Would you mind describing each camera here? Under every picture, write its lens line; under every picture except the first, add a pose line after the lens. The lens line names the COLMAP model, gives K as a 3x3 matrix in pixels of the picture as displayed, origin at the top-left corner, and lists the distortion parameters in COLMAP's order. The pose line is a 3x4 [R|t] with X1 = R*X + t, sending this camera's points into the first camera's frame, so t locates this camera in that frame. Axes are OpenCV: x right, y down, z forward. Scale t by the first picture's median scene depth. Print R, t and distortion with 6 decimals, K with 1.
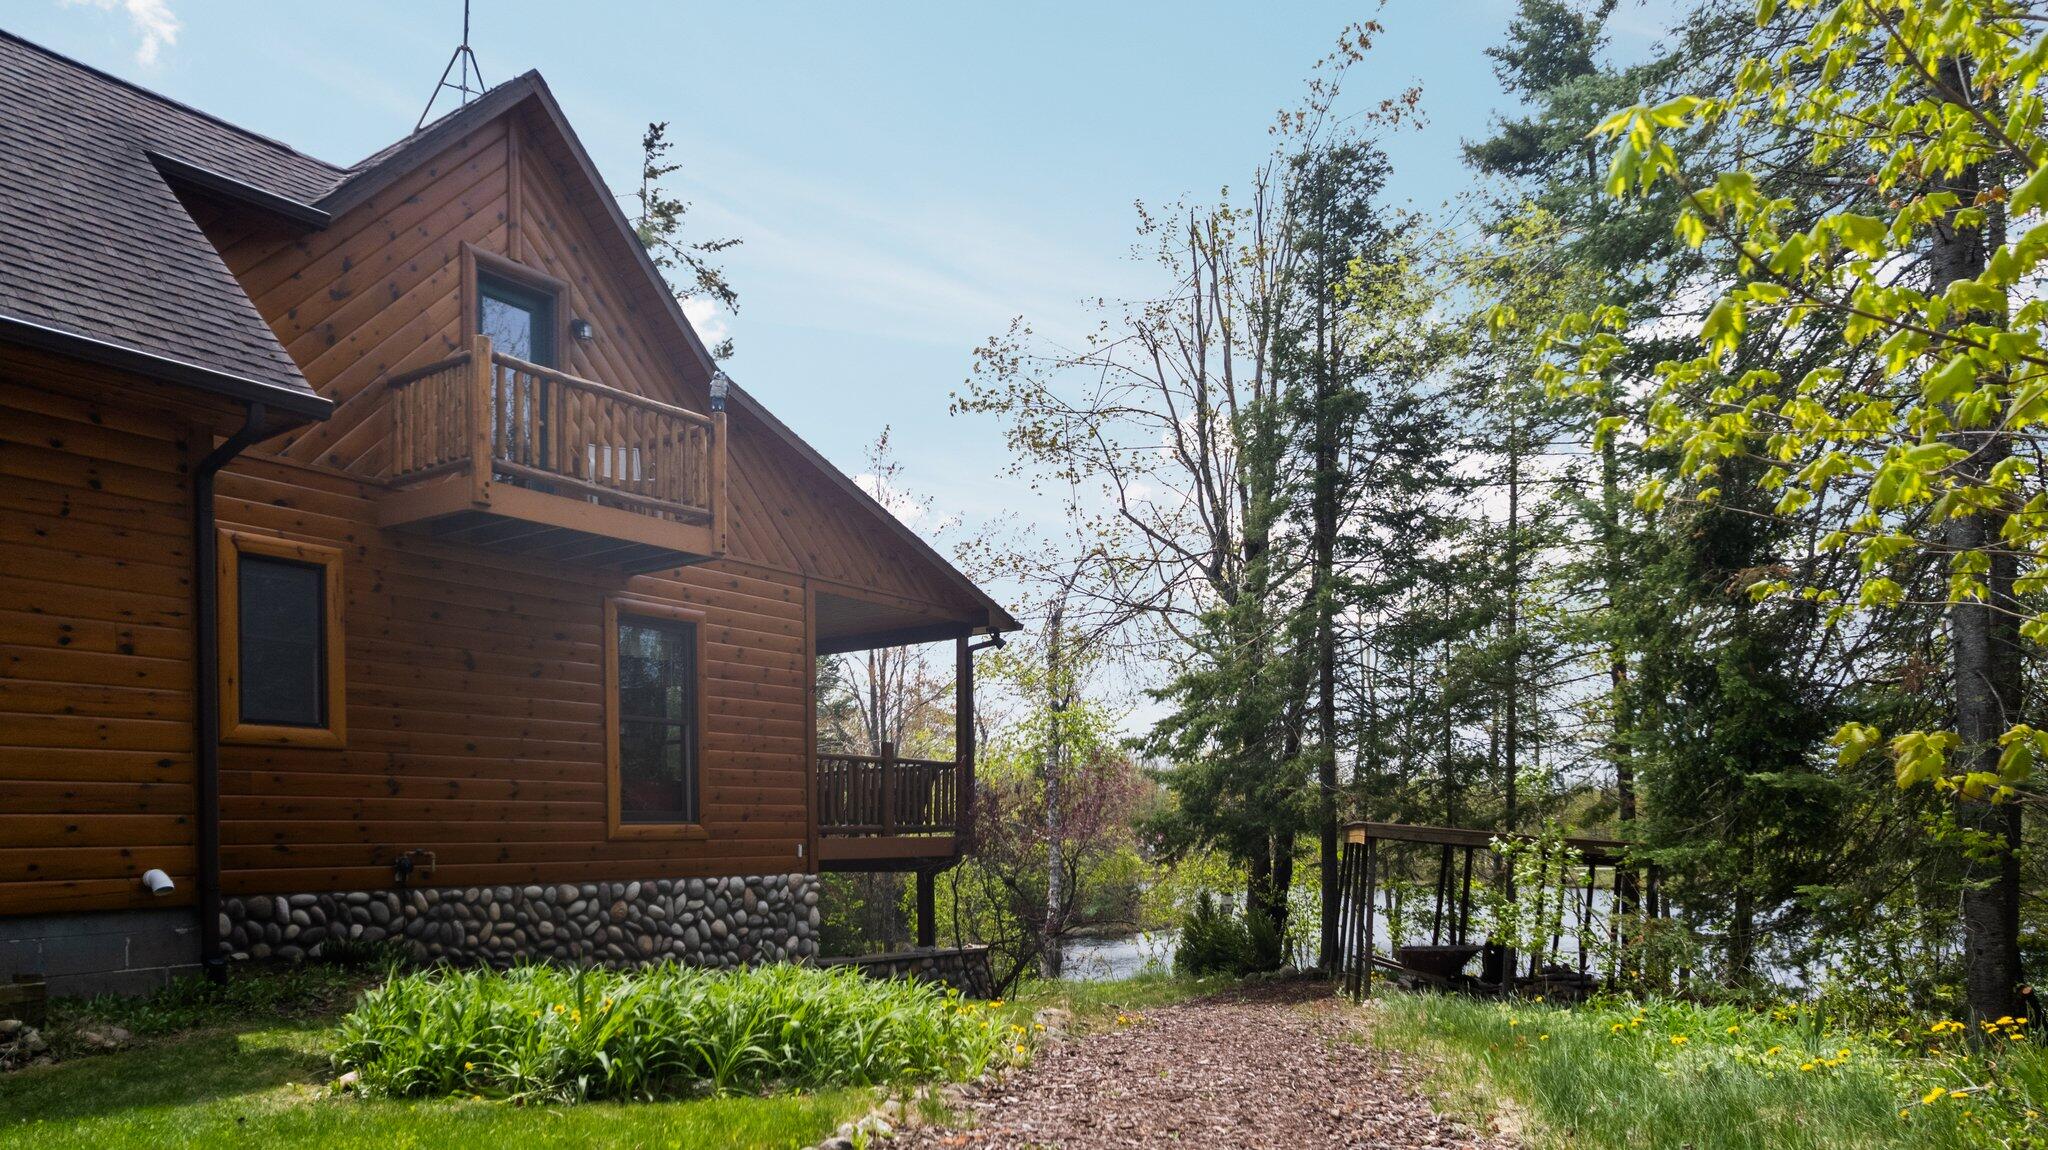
lens RADIAL K [[1360.9, 0, 1057.1], [0, 1360.9, 580.9], [0, 0, 1]] dist [-0.040037, -0.000247]
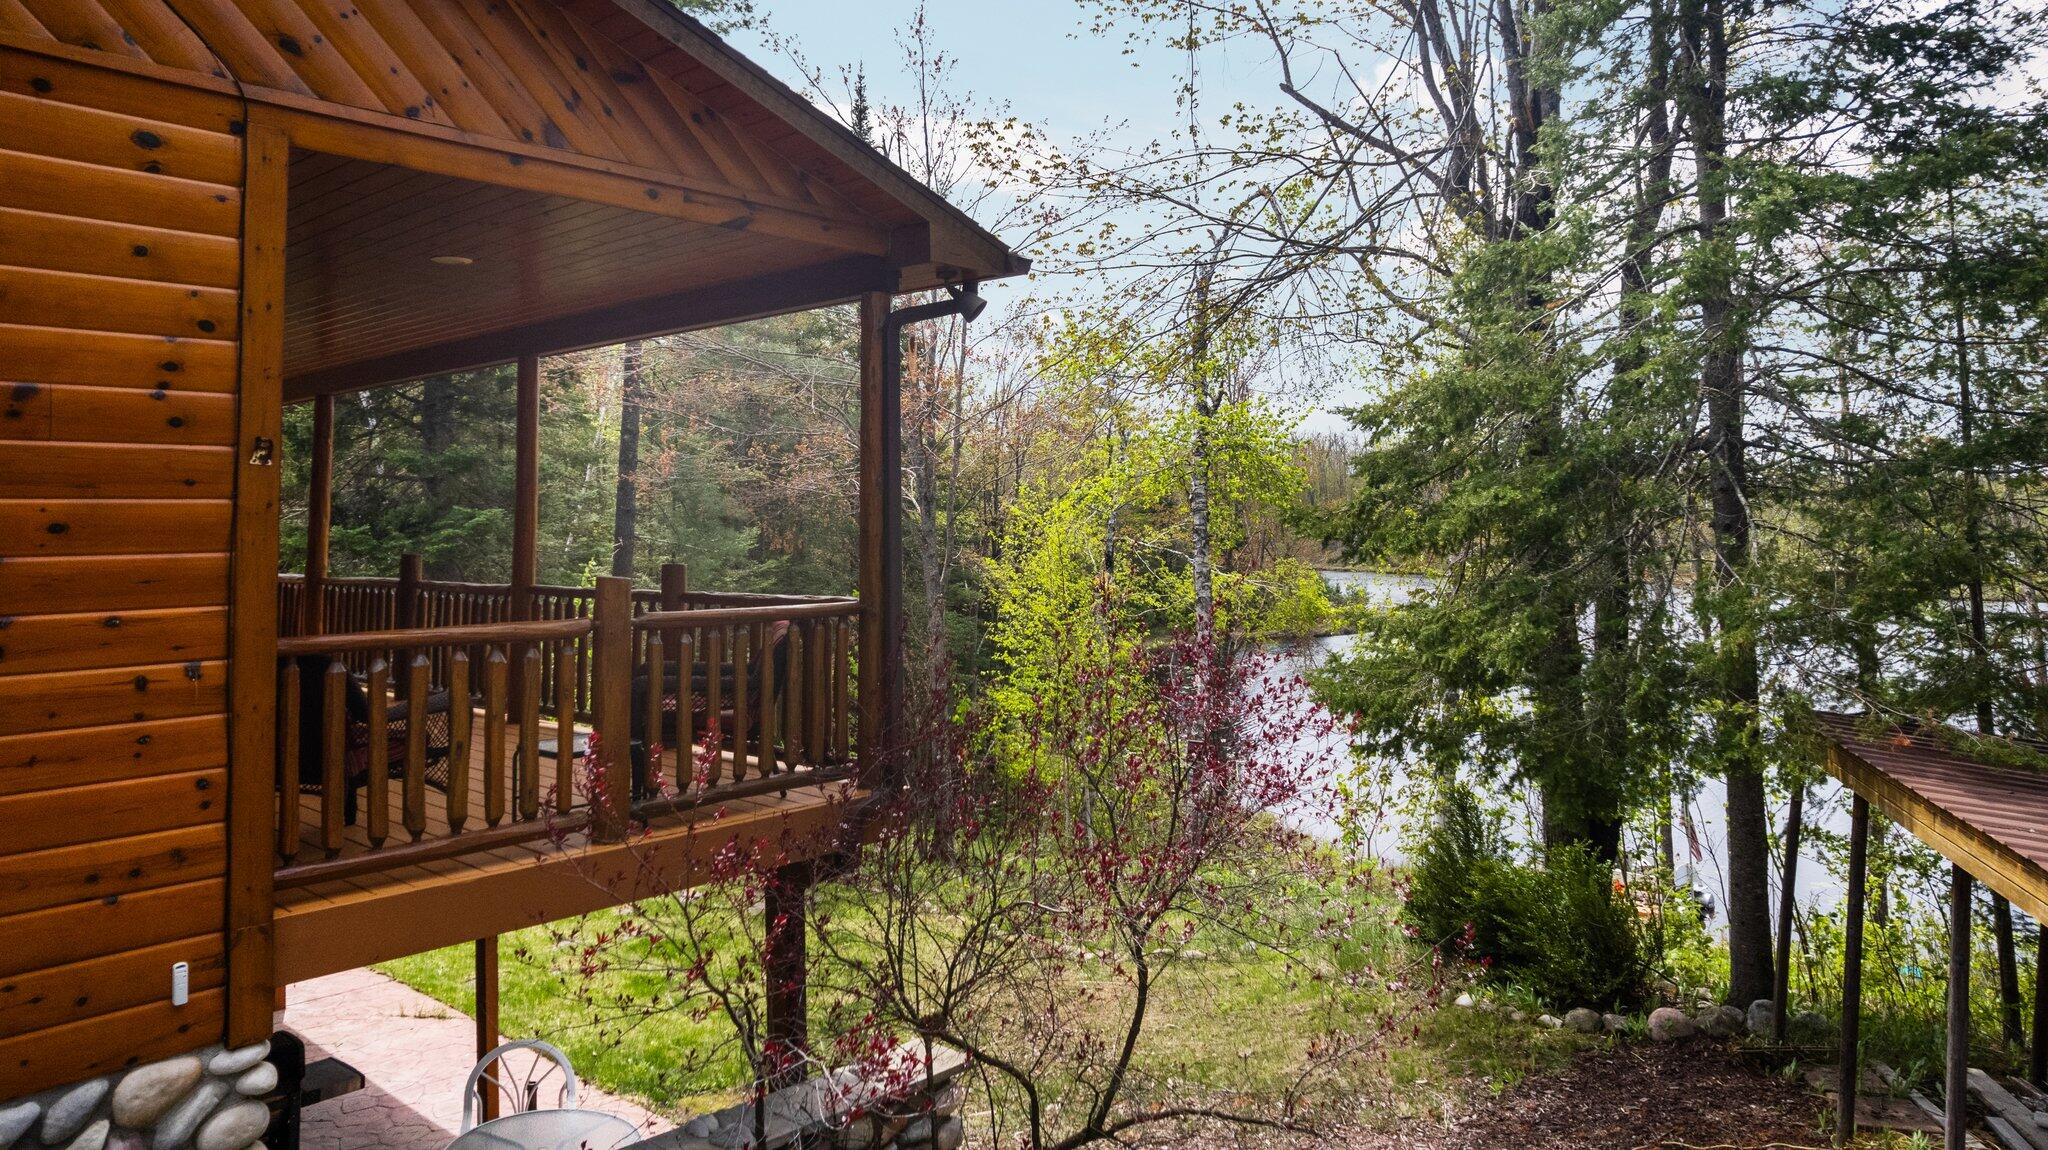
lens RADIAL K [[1360.9, 0, 1057.1], [0, 1360.9, 580.9], [0, 0, 1]] dist [-0.040037, -0.000247]
pose [[0.990083, -0.025488, -0.138149, 0.030159], [0.052434, 0.979383, 0.195087, 0.037270], [0.130328, -0.200396, 0.971008, 0.453335]]
